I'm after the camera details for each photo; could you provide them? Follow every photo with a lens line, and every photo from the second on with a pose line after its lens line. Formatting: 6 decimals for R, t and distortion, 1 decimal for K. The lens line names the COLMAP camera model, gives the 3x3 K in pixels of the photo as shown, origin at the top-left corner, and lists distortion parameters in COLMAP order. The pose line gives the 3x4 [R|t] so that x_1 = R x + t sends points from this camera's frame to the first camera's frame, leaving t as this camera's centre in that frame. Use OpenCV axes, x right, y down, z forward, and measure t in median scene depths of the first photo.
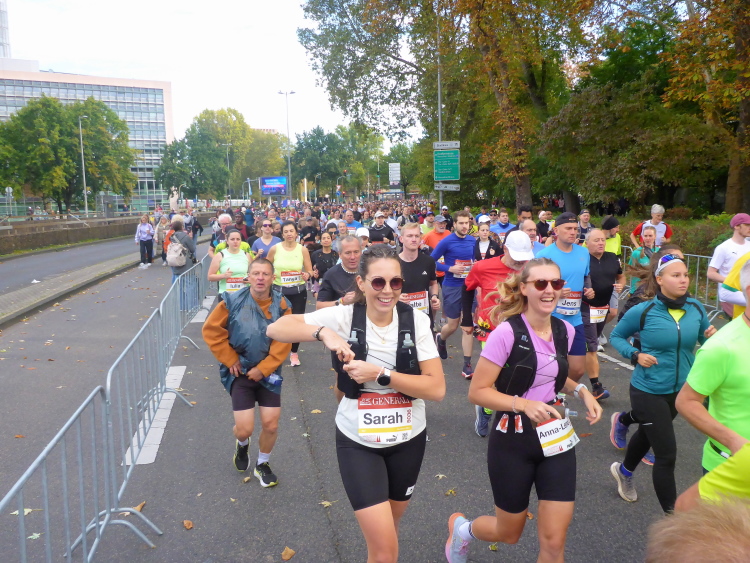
lens RADIAL K [[675.4, 0, 375.8], [0, 675.4, 286.2], [0, 0, 1]] dist [0.006652, 0.024722]
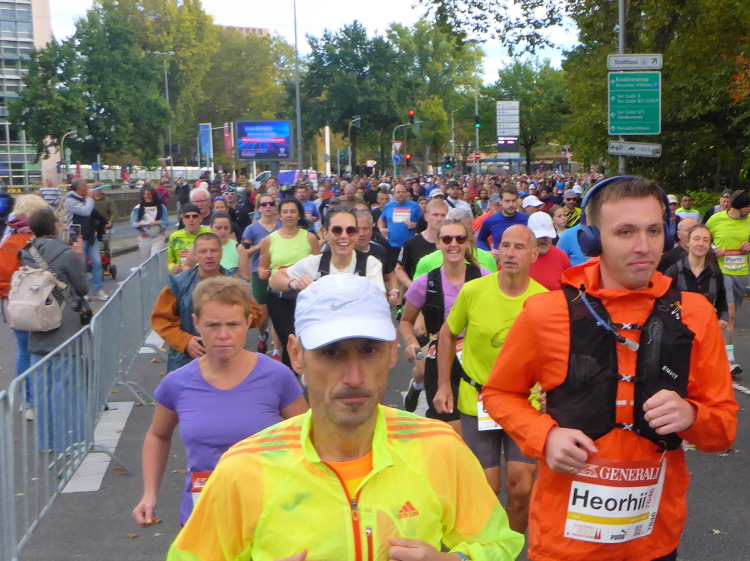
lens RADIAL K [[675.4, 0, 376.1], [0, 675.4, 272.9], [0, 0, 1]] dist [0.006652, 0.024722]
pose [[0.993228, 0.005749, 0.116038, -0.126192], [-0.005767, 0.999983, -0.000181, -0.052604], [-0.116037, -0.000490, 0.993245, 0.504228]]
